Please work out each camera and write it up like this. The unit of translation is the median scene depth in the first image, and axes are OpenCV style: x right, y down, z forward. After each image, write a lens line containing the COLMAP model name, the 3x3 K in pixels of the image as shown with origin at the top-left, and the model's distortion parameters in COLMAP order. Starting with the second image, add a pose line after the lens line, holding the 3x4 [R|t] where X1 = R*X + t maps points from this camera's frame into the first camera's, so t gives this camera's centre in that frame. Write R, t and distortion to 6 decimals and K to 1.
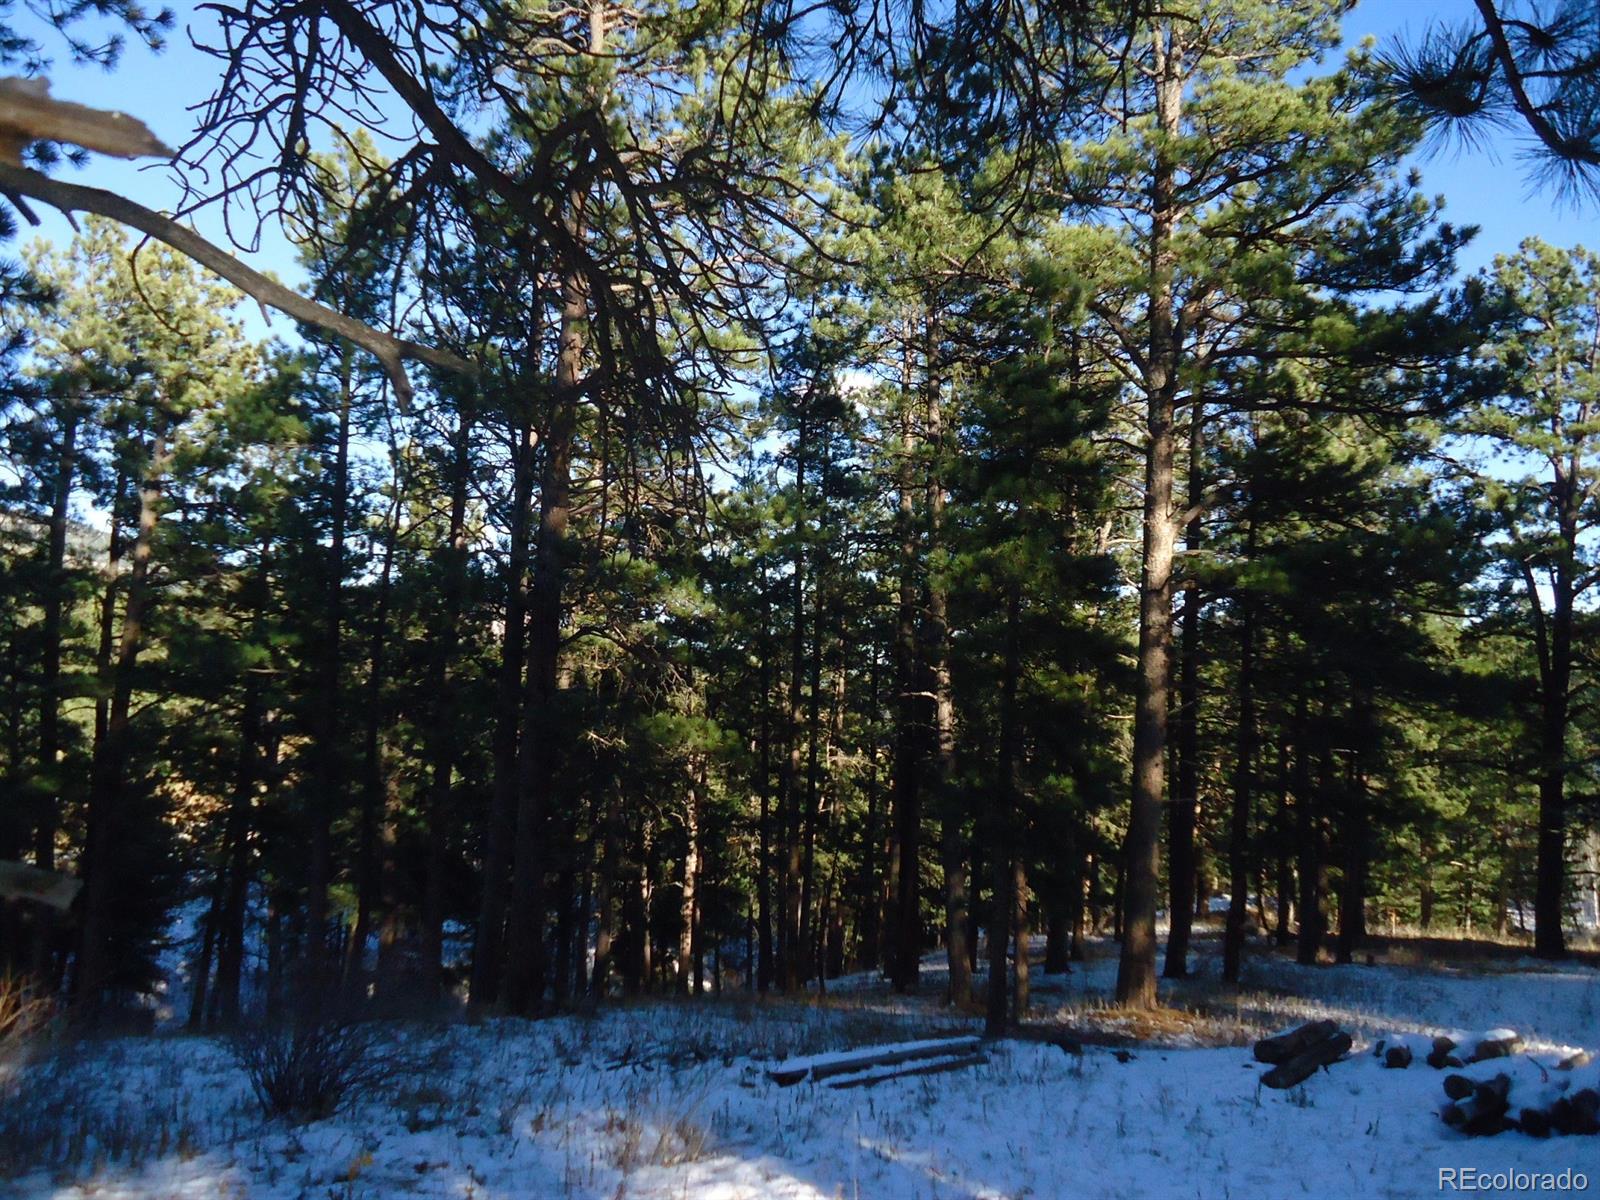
lens RADIAL K [[1164.6, 0, 794.1], [0, 1164.6, 588.9], [0, 0, 1]] dist [-0.004437, 0.003264]
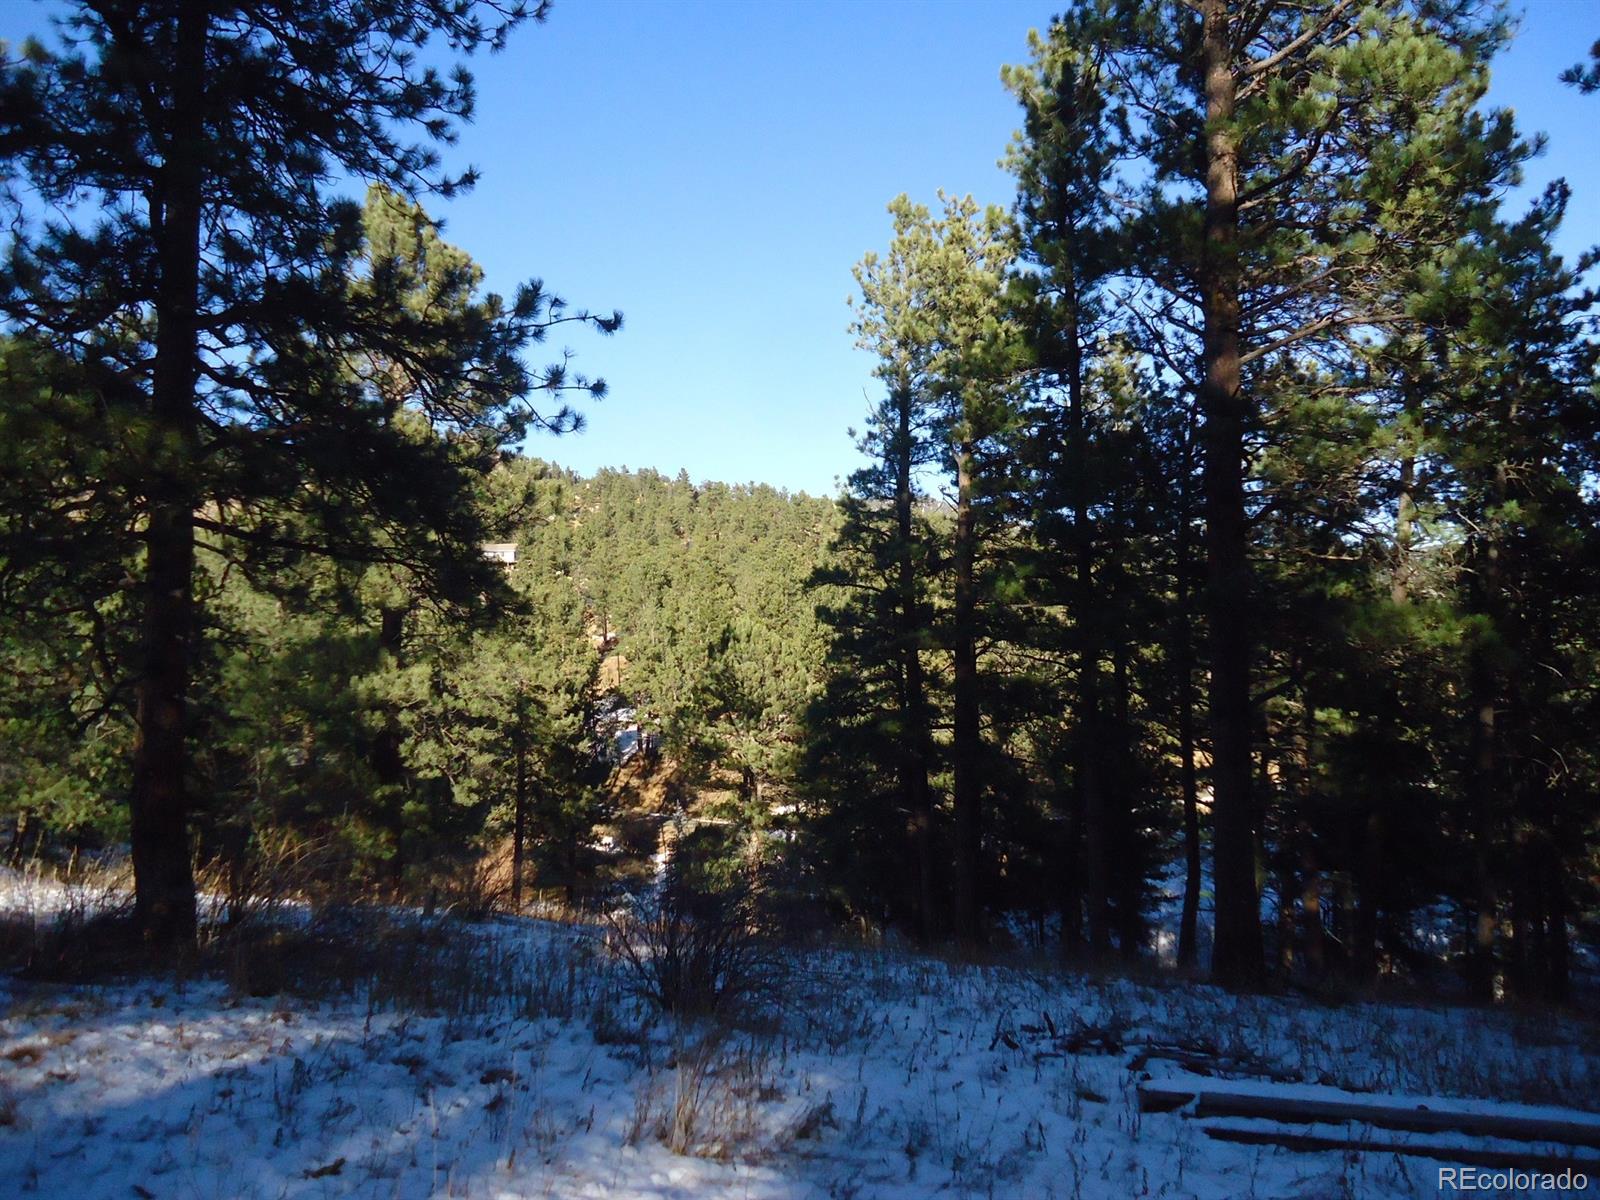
lens RADIAL K [[1164.6, 0, 794.1], [0, 1164.6, 588.9], [0, 0, 1]] dist [-0.004437, 0.003264]
pose [[0.649790, -0.101448, -0.753314, 0.143512], [0.115431, 0.992729, -0.034122, 0.059599], [0.751298, -0.064784, 0.656775, 0.184125]]
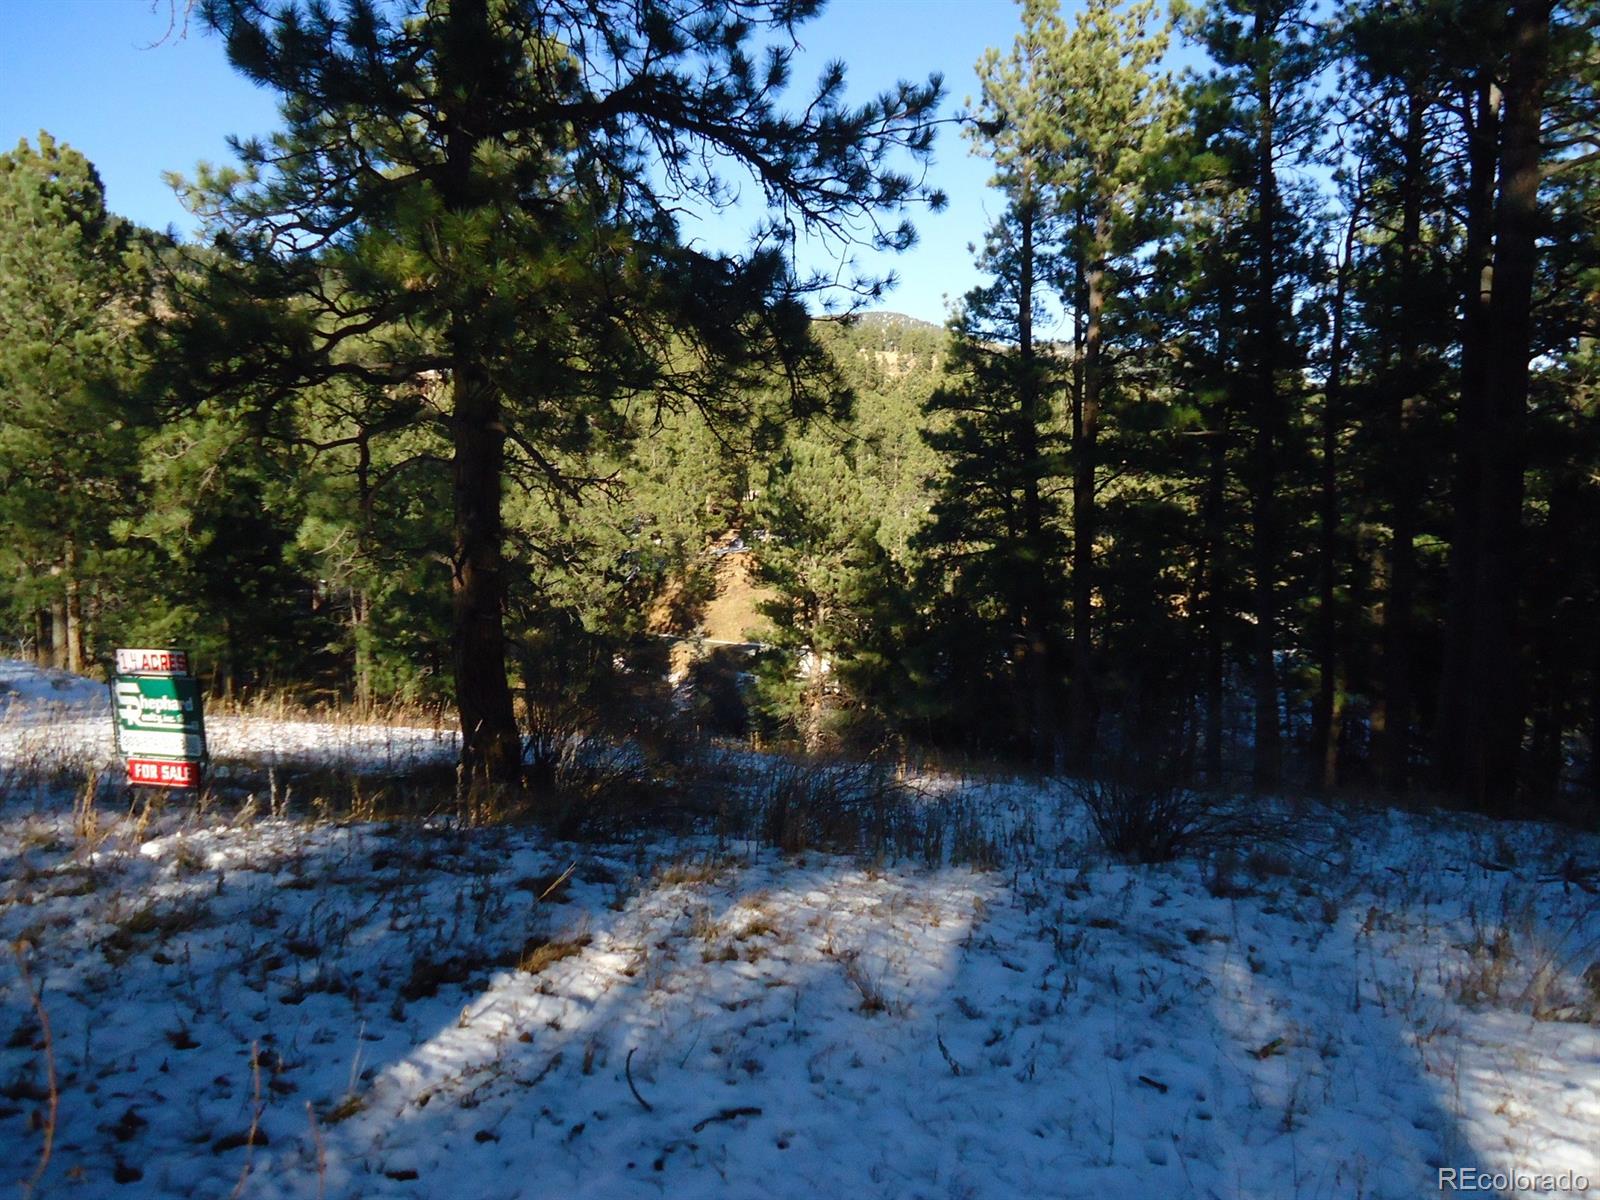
lens RADIAL K [[1164.6, 0, 794.1], [0, 1164.6, 588.9], [0, 0, 1]] dist [-0.004437, 0.003264]
pose [[0.677563, 0.014522, -0.735322, 0.023808], [0.112727, 0.985941, 0.123344, 0.035750], [0.726775, -0.166464, 0.666400, 0.082758]]
